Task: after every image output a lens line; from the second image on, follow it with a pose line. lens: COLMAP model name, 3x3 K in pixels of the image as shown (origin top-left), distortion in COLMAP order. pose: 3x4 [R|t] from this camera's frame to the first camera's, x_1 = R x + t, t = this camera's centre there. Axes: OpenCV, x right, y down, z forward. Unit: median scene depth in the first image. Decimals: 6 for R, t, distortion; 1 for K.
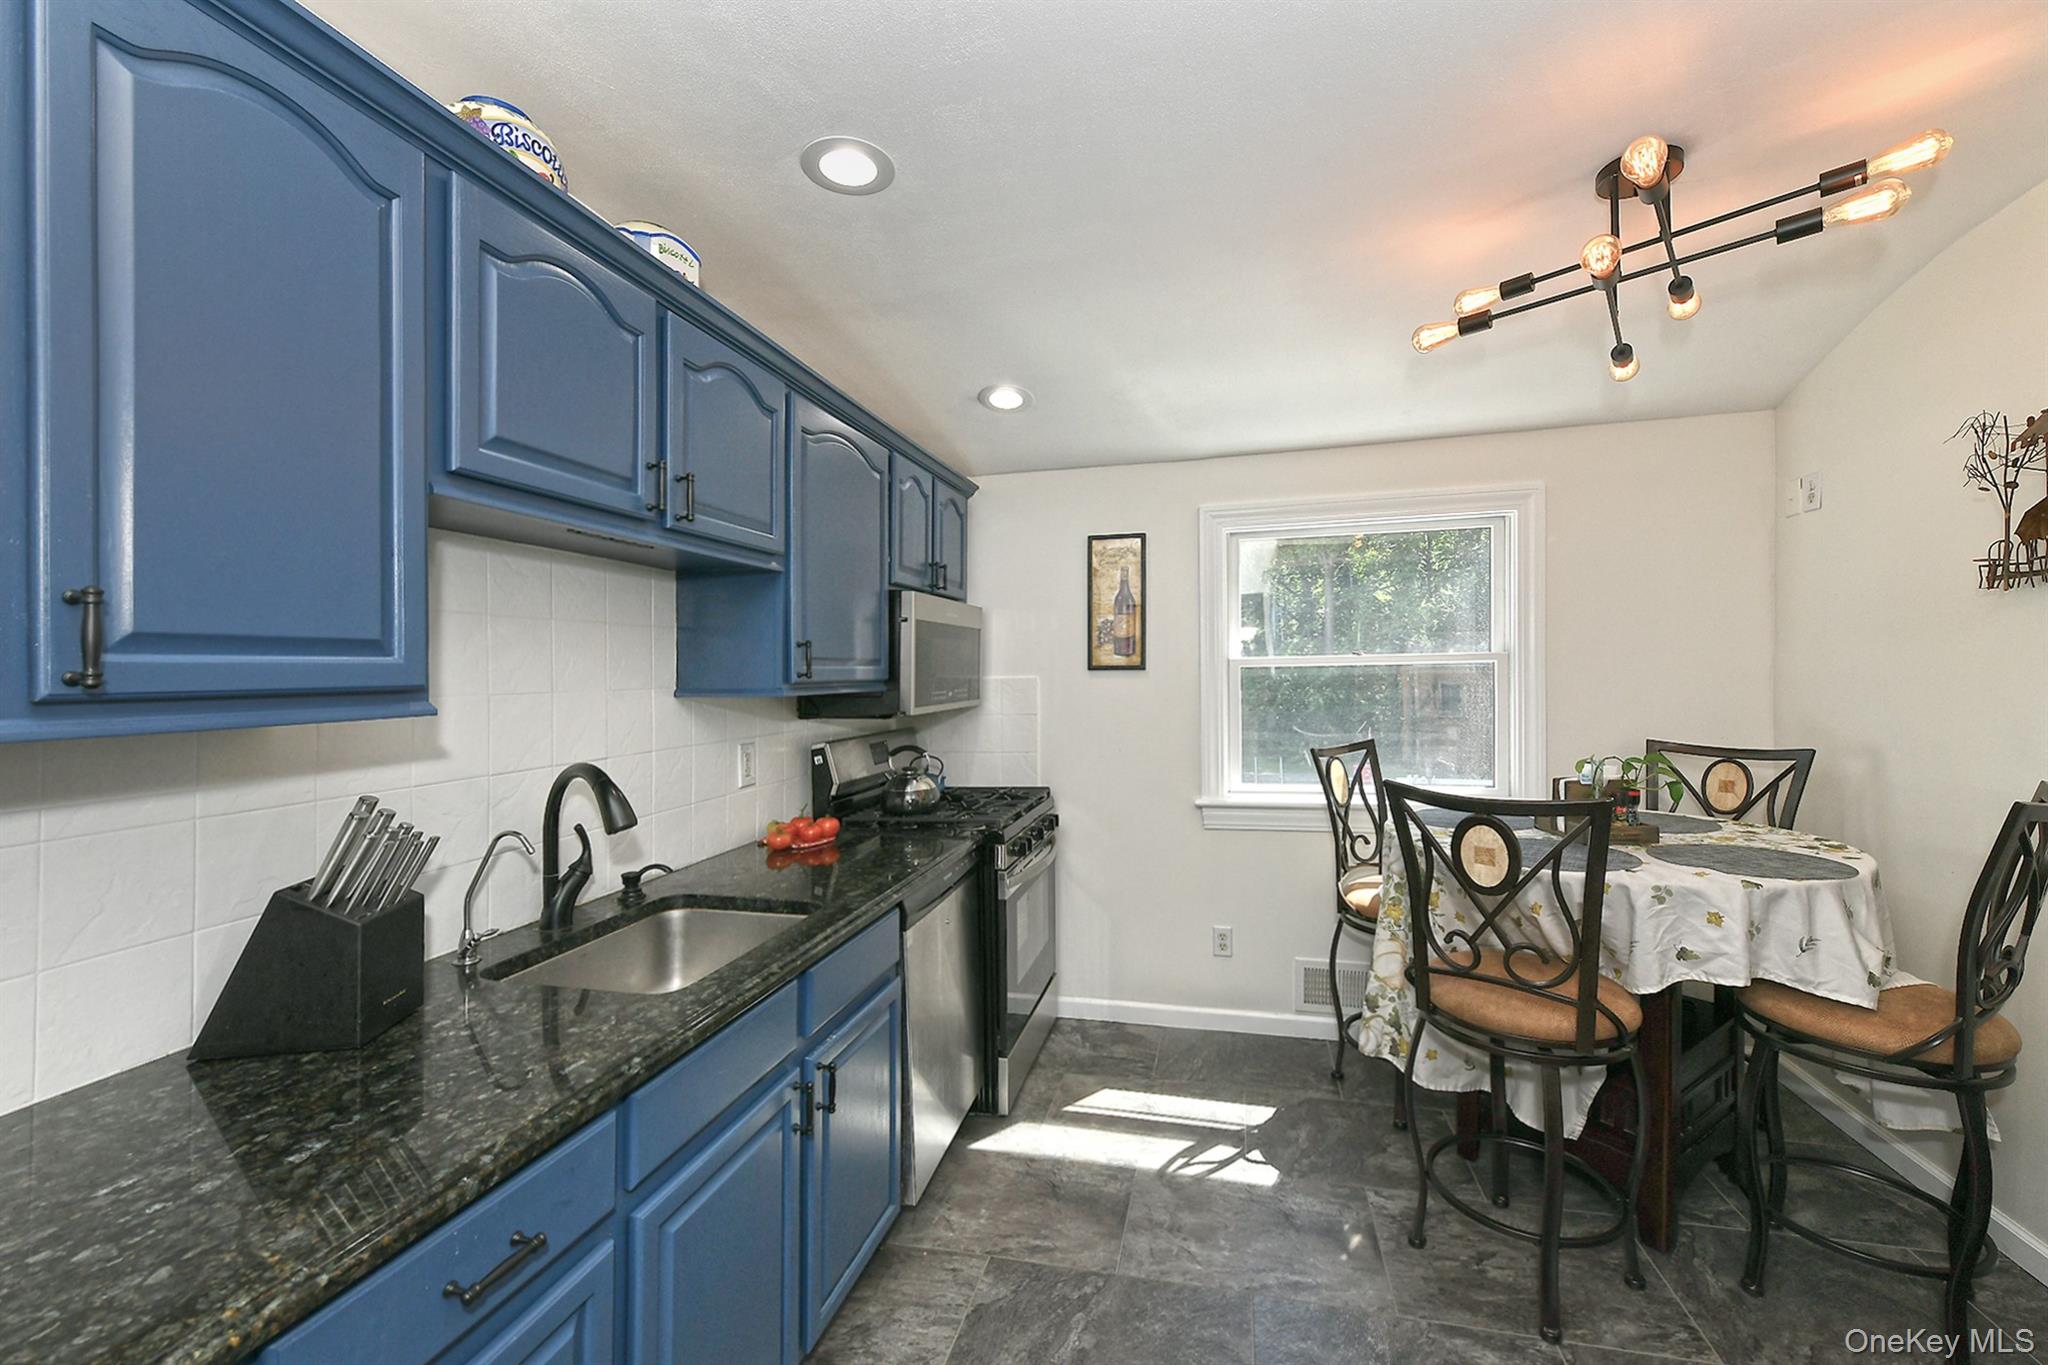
lens RADIAL K [[897.0, 0, 1024.0], [0, 897.0, 682.5], [0, 0, 1]] dist [-0.001798, -0.000066]
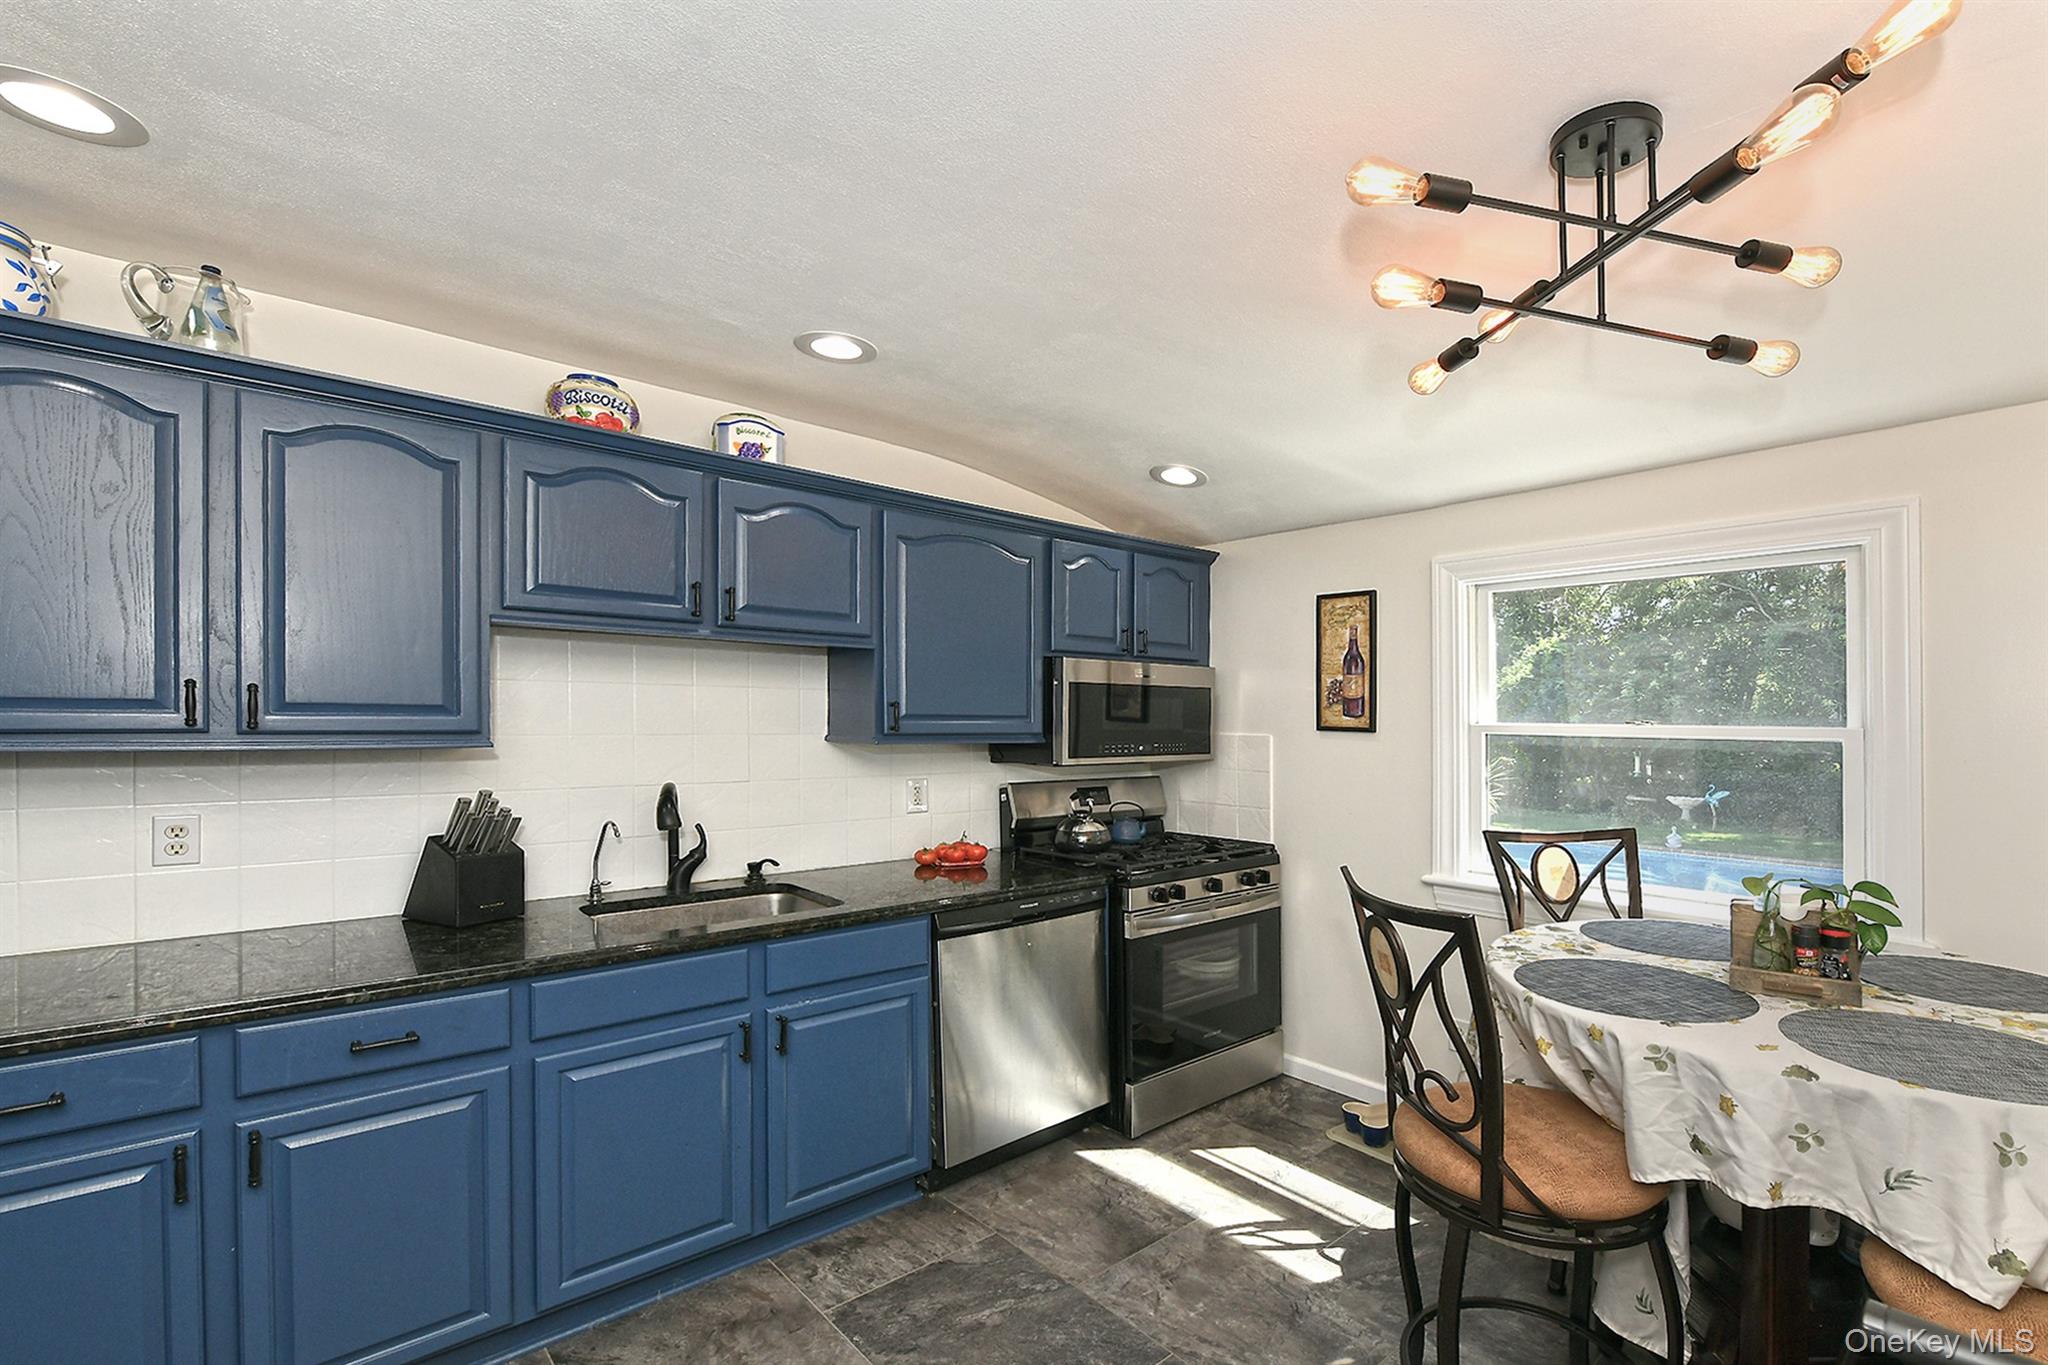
lens RADIAL K [[851.7, 0, 1061.5], [0, 851.7, 716.8], [0, 0, 1]] dist [-0.011005, -0.000025]
pose [[0.842754, 0.030087, -0.537458, 0.480385], [-0.036577, 0.999330, -0.001411, -0.024927], [0.537056, 0.020847, 0.843289, 0.081247]]
